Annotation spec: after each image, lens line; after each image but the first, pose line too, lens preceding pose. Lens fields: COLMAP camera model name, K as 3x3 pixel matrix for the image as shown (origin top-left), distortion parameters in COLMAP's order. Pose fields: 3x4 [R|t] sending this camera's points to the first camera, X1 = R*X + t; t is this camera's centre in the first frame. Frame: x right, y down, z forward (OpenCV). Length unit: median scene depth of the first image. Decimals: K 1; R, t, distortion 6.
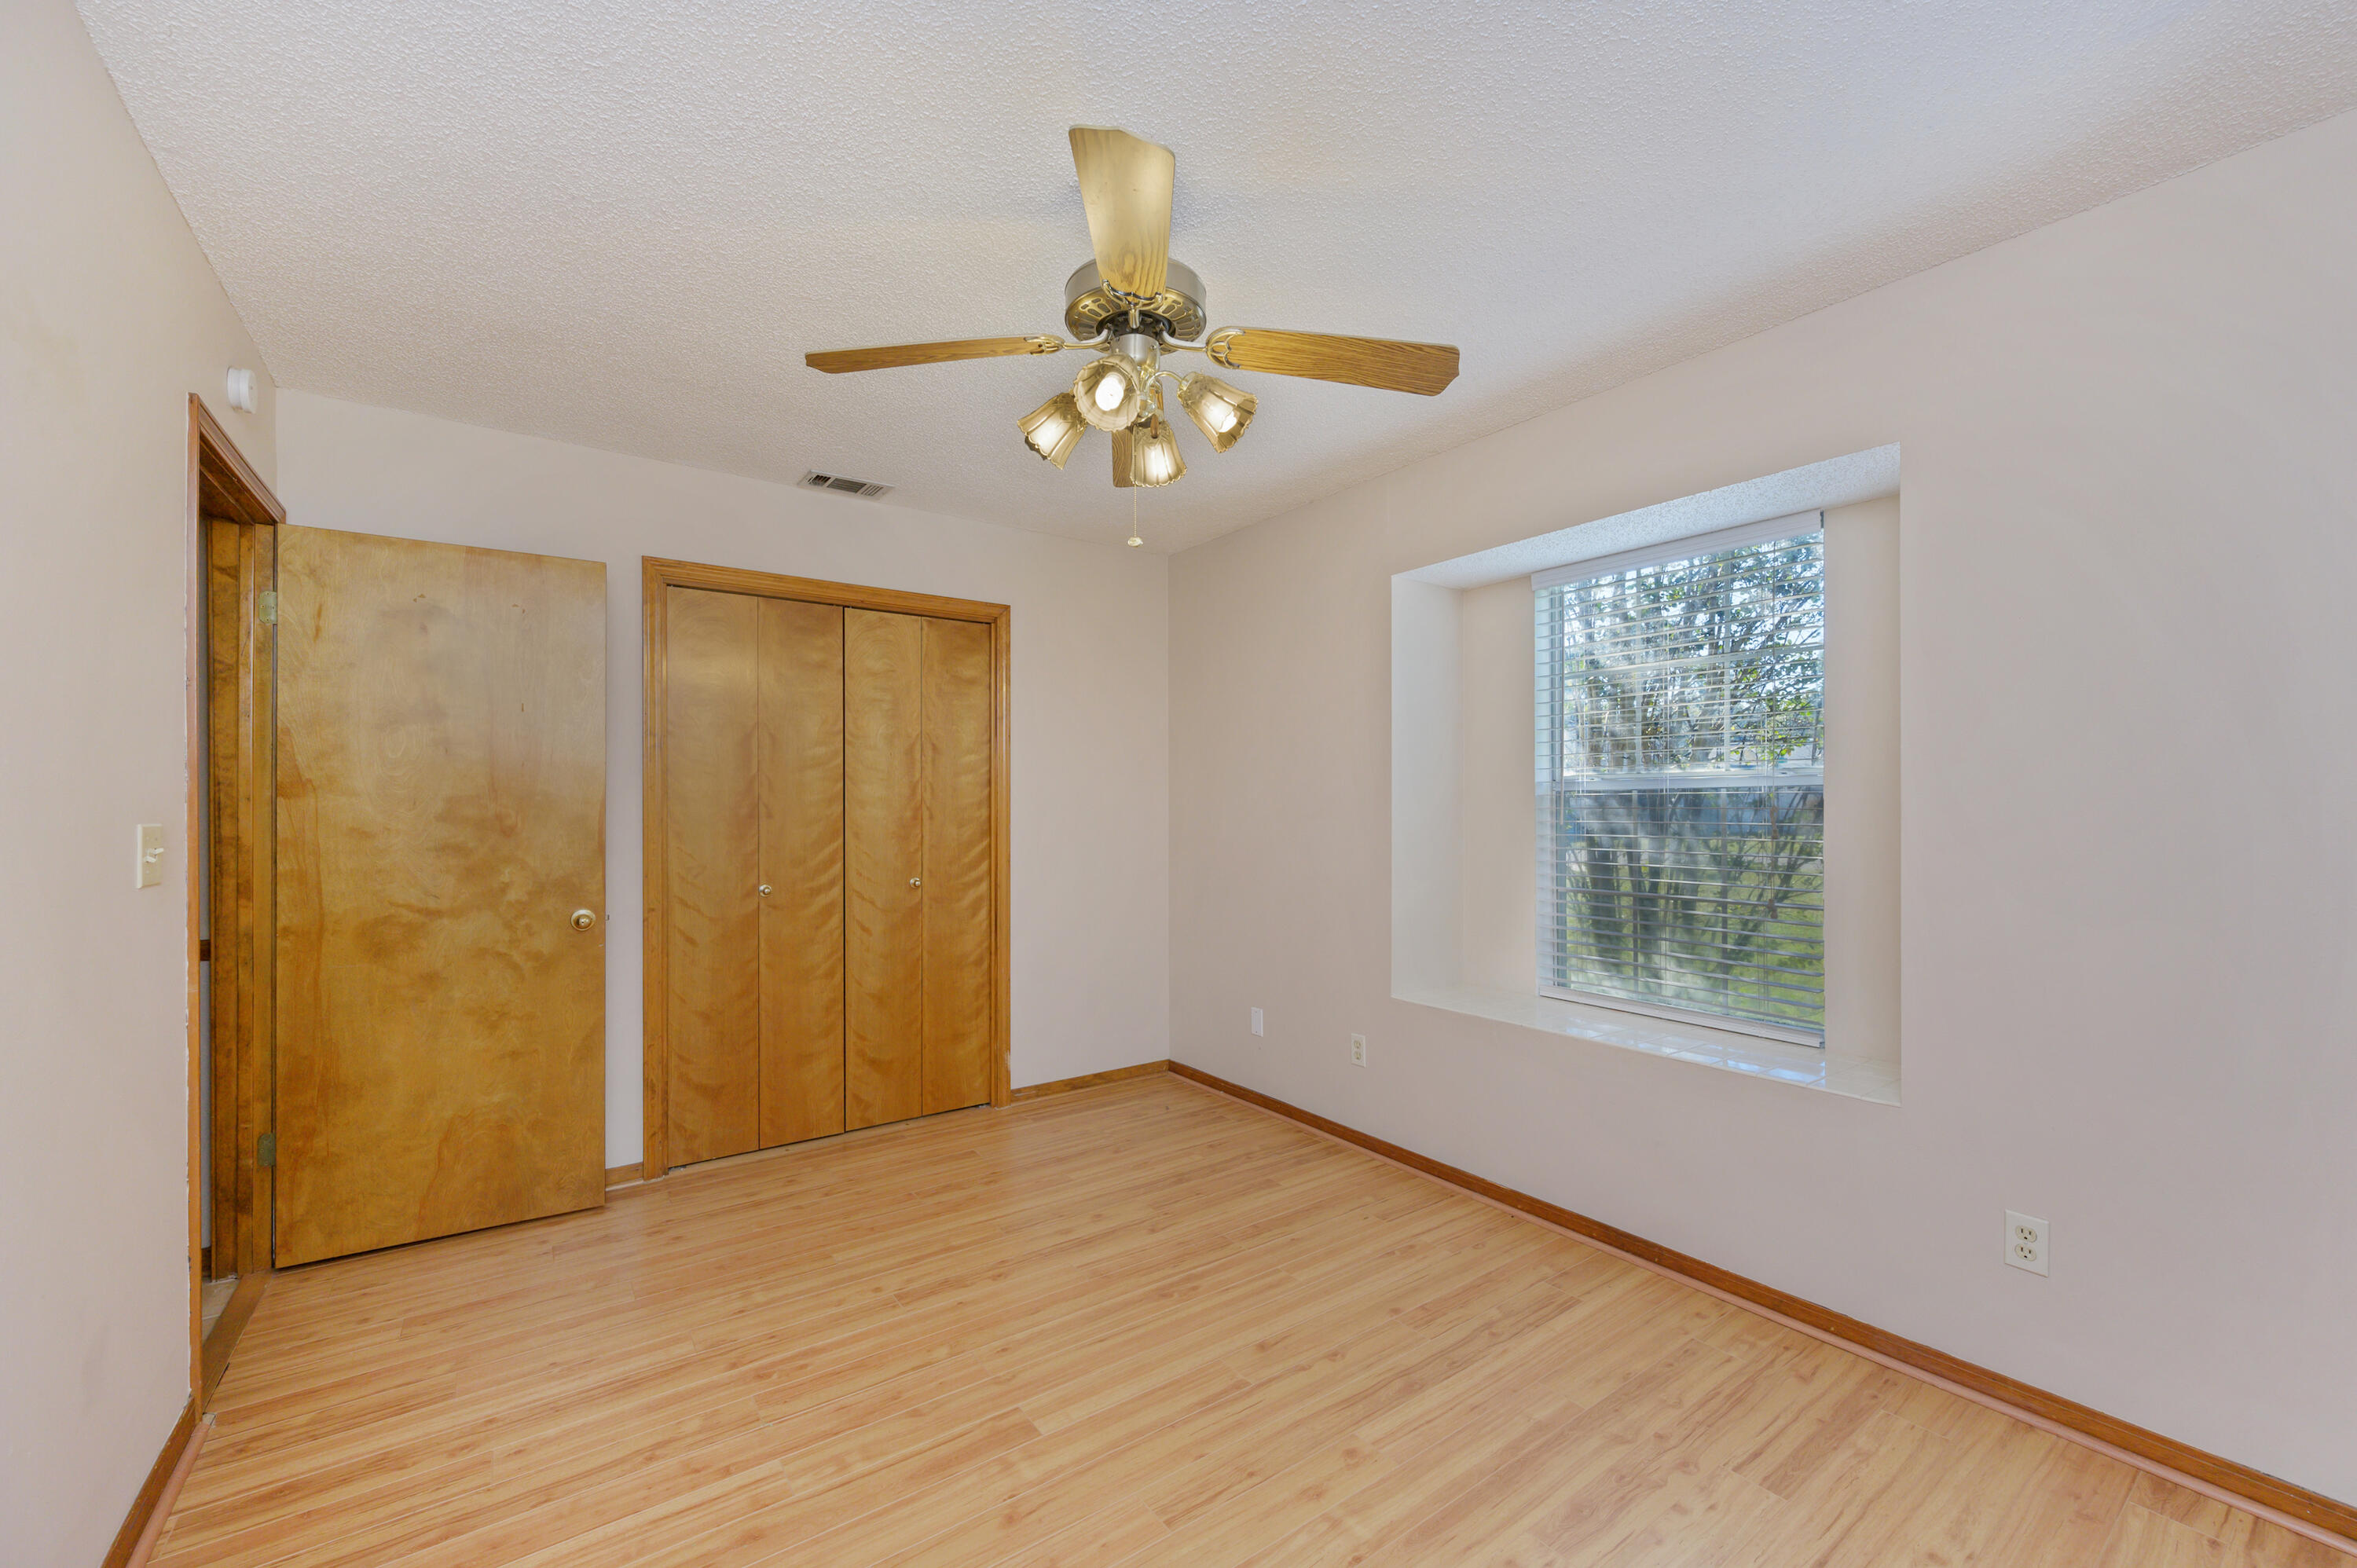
lens RADIAL K [[940.2, 0, 1179.3], [0, 940.2, 796.9], [0, 0, 1]] dist [-0.003219, 0.001361]
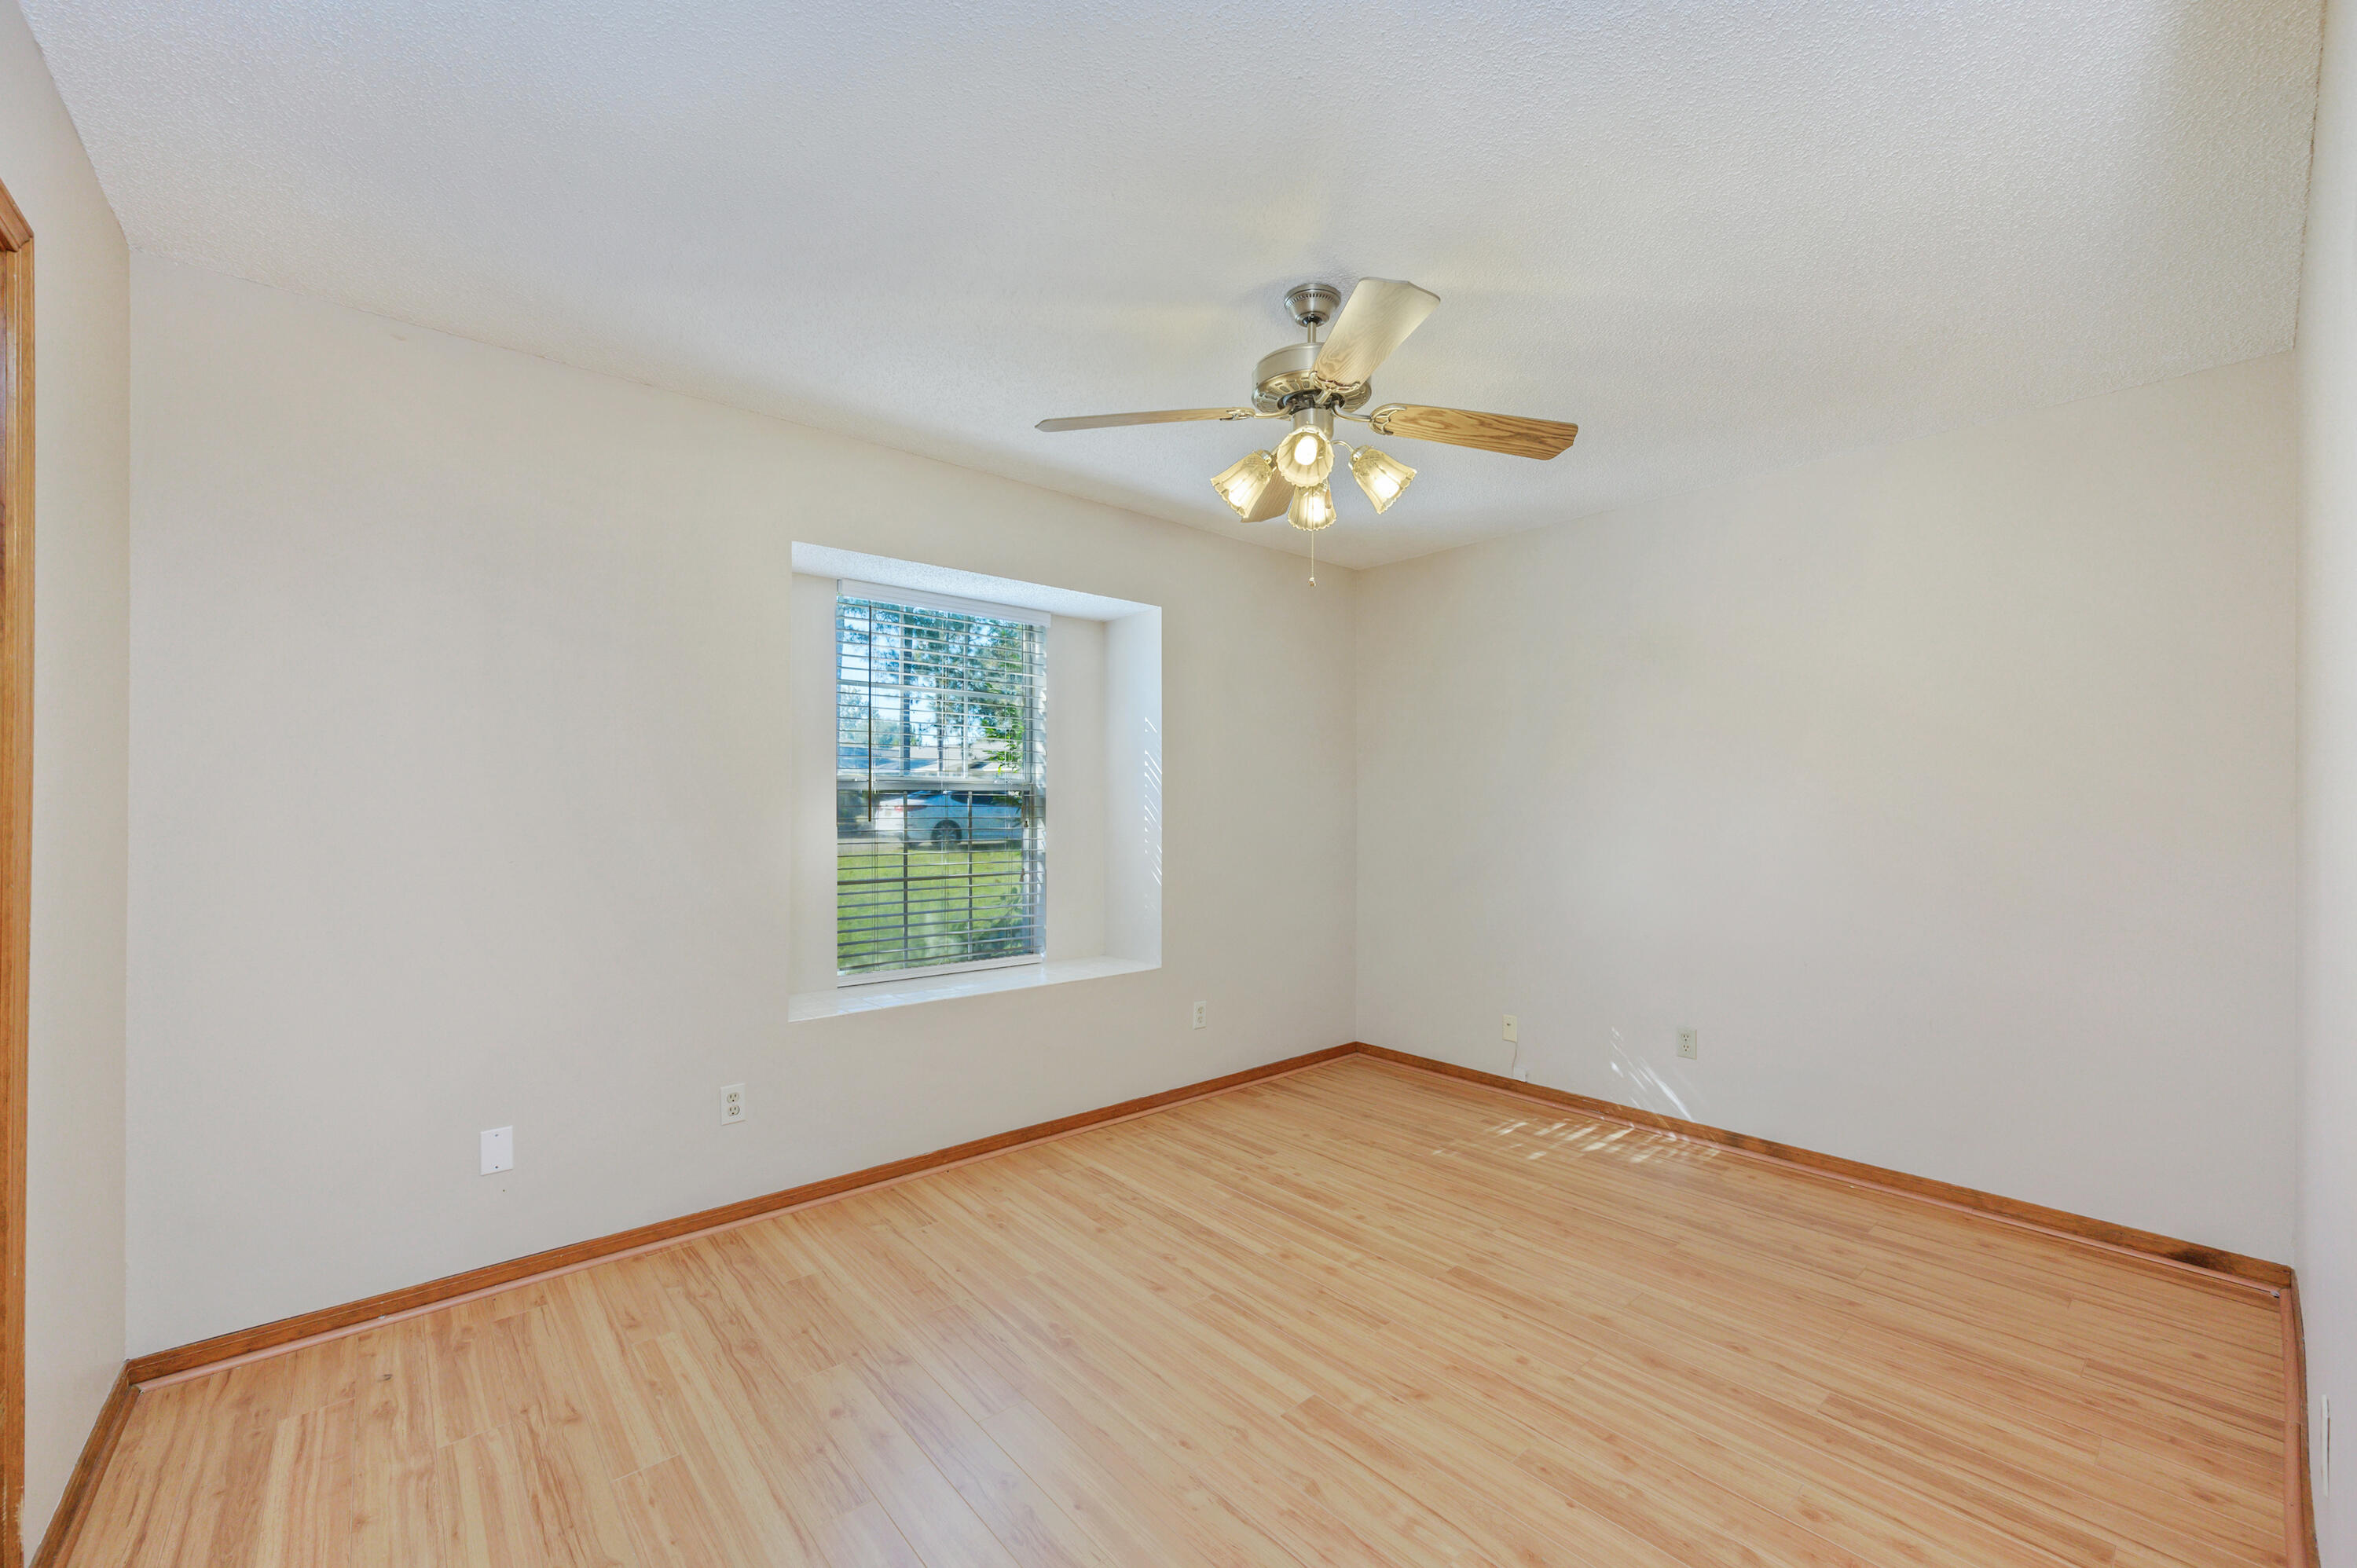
lens RADIAL K [[940.2, 0, 1180.0], [0, 940.2, 793.0], [0, 0, 1]] dist [-0.003219, 0.001361]
pose [[-0.082101, 0.010498, 0.996569, -1.048232], [-0.007136, 0.999913, -0.011122, 0.004801], [-0.996598, -0.008025, -0.082019, 1.081040]]
